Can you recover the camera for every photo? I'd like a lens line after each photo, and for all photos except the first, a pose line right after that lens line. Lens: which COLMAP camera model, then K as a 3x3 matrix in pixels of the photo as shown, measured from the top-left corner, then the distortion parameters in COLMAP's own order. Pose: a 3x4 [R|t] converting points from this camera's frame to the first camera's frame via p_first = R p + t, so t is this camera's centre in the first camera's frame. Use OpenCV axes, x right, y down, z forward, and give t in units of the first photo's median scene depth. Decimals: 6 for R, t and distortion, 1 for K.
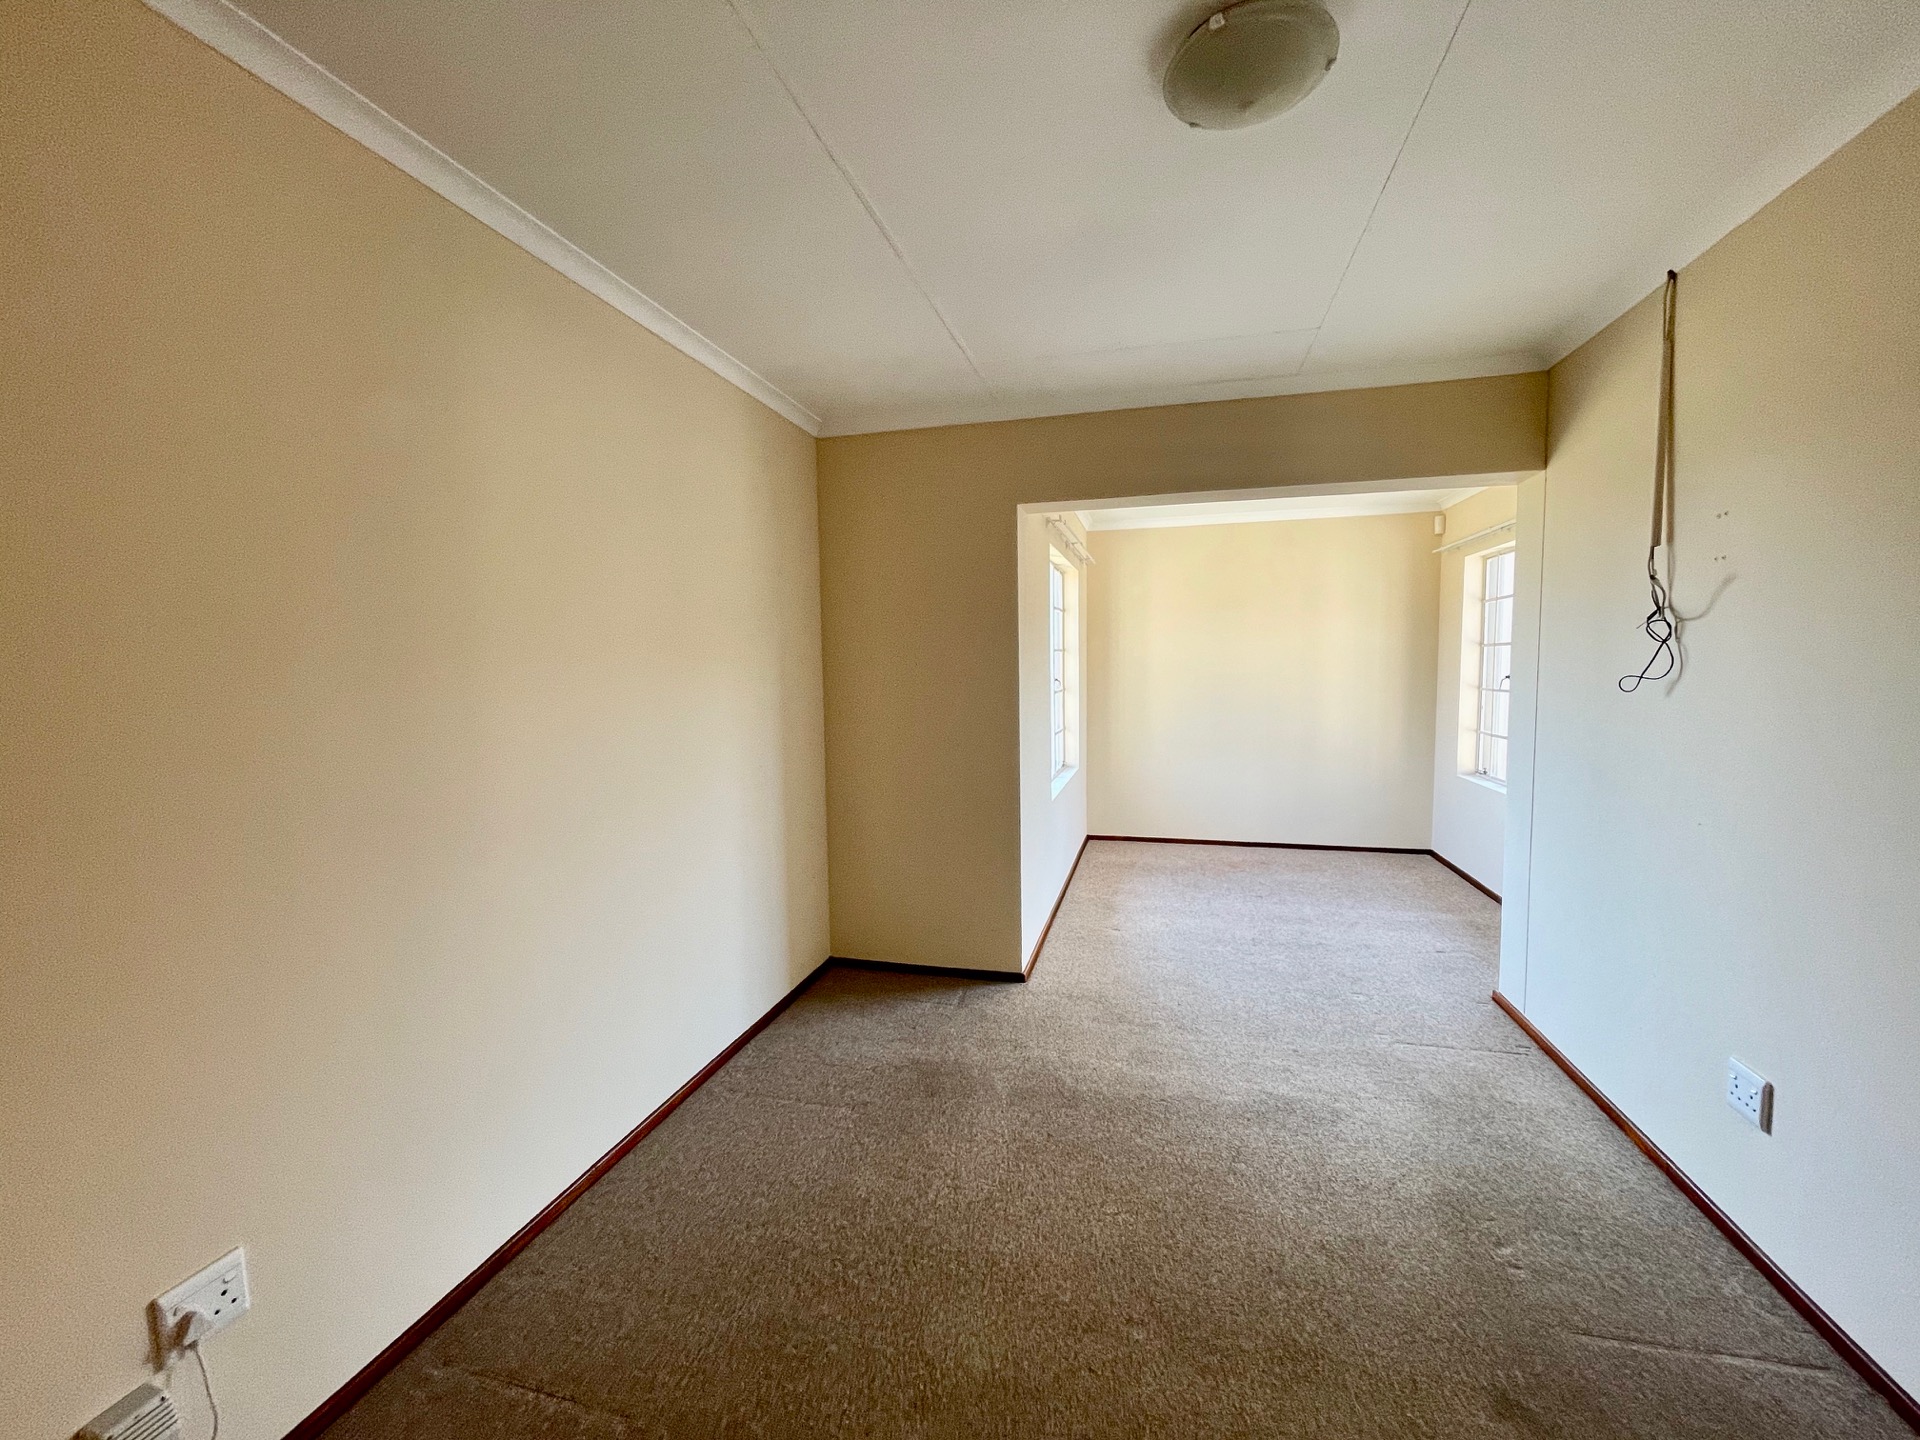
lens RADIAL K [[777.1, 0, 979.5], [0, 777.1, 719.8], [0, 0, 1]] dist [-0.000245, 0.000198]
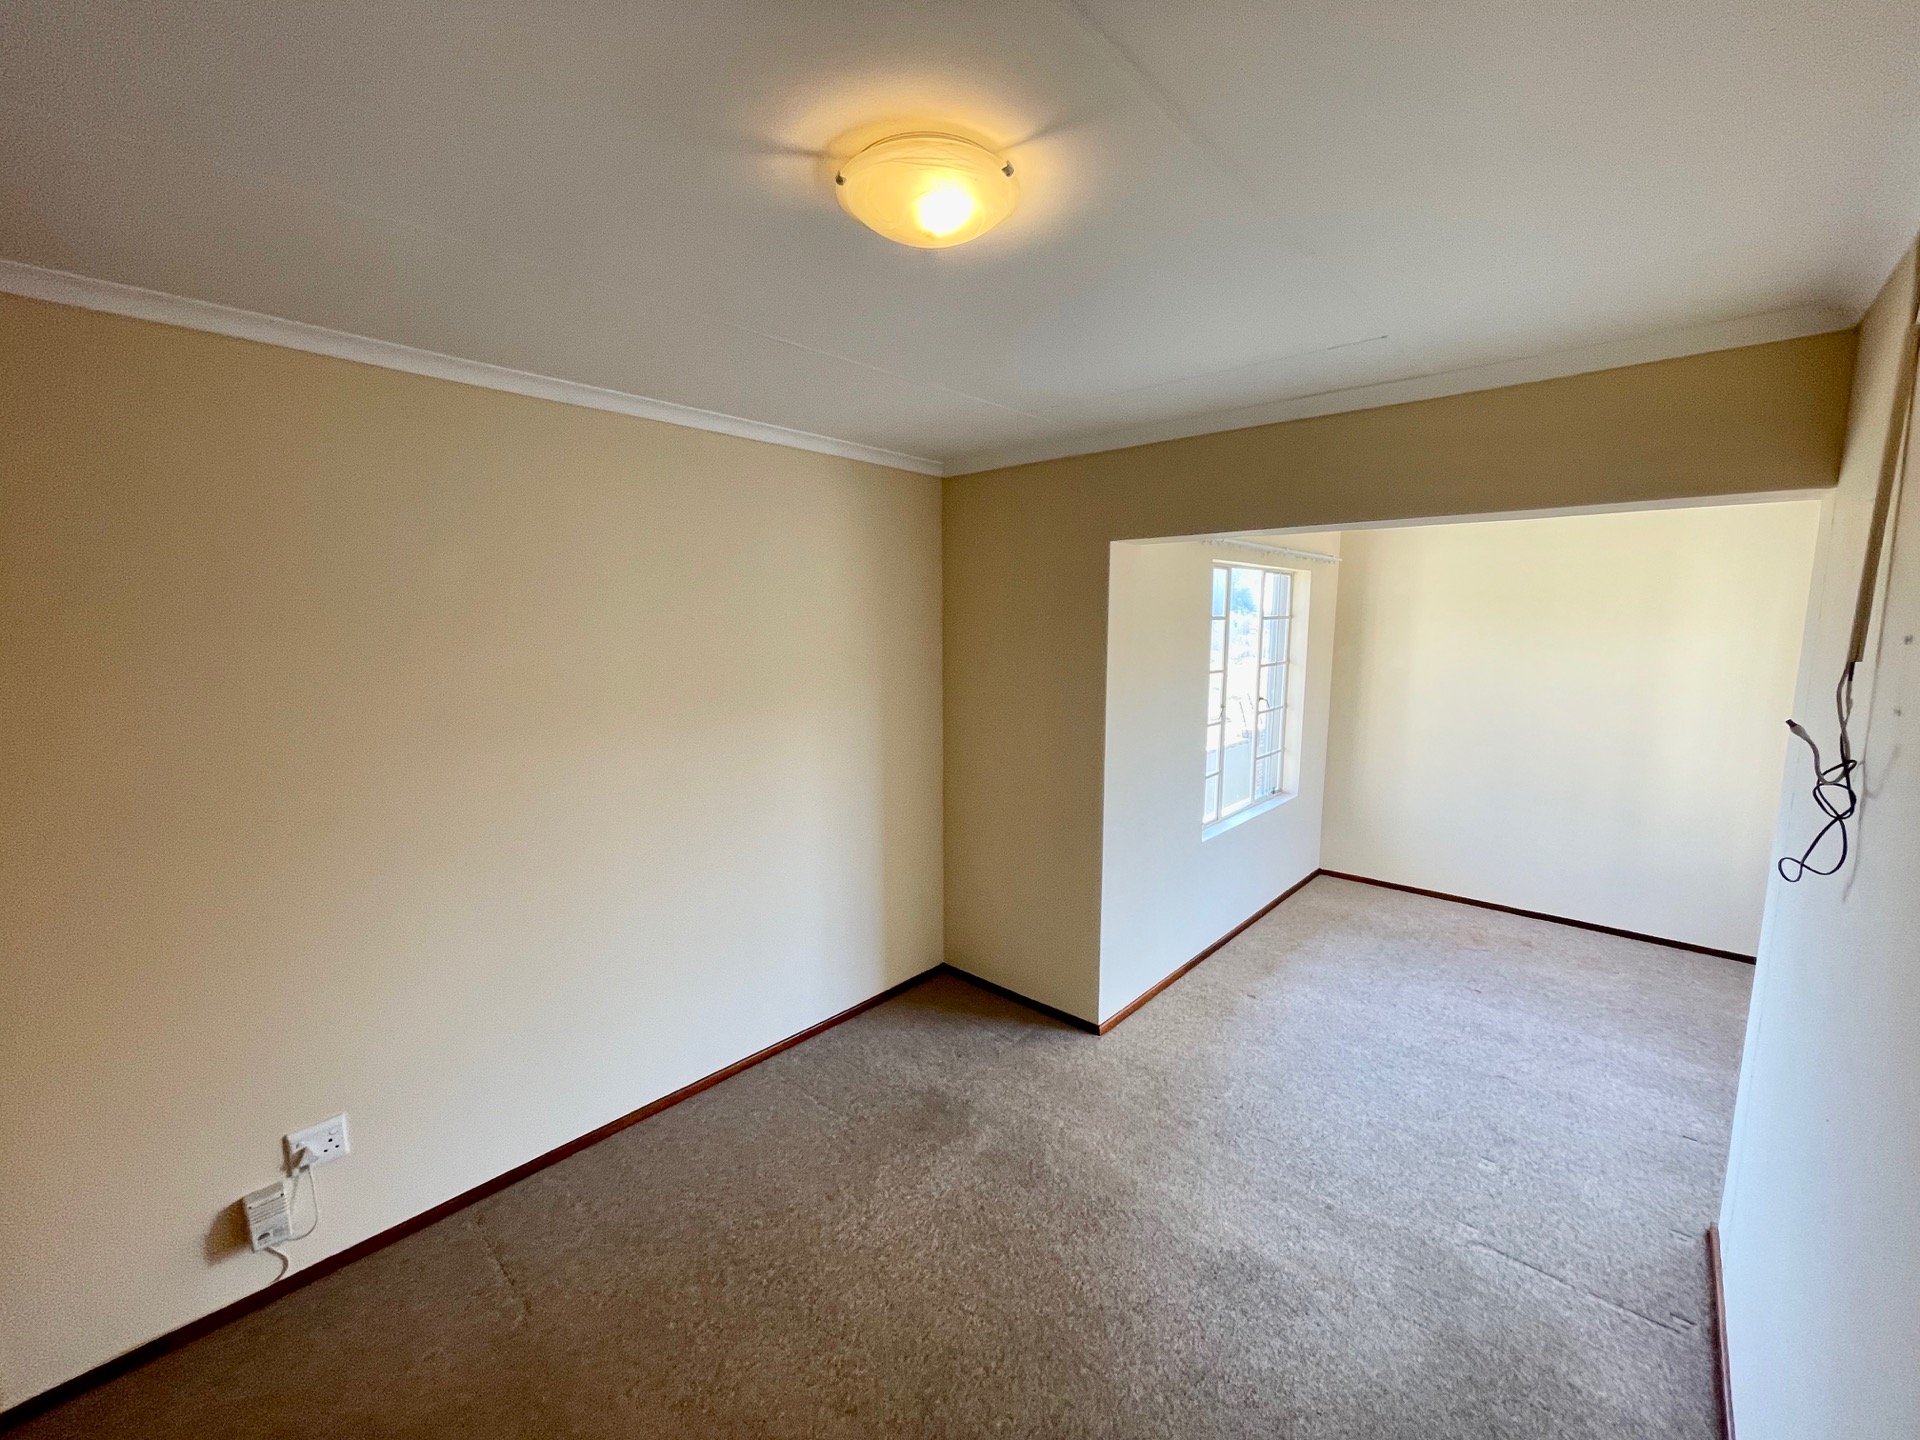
lens RADIAL K [[777.1, 0, 976.6], [0, 777.1, 726.5], [0, 0, 1]] dist [-0.000245, 0.000198]
pose [[0.886628, 0.076366, -0.456134, 0.439516], [-0.045061, 0.995845, 0.079137, -0.153867], [0.460282, -0.049611, 0.886385, 0.108812]]
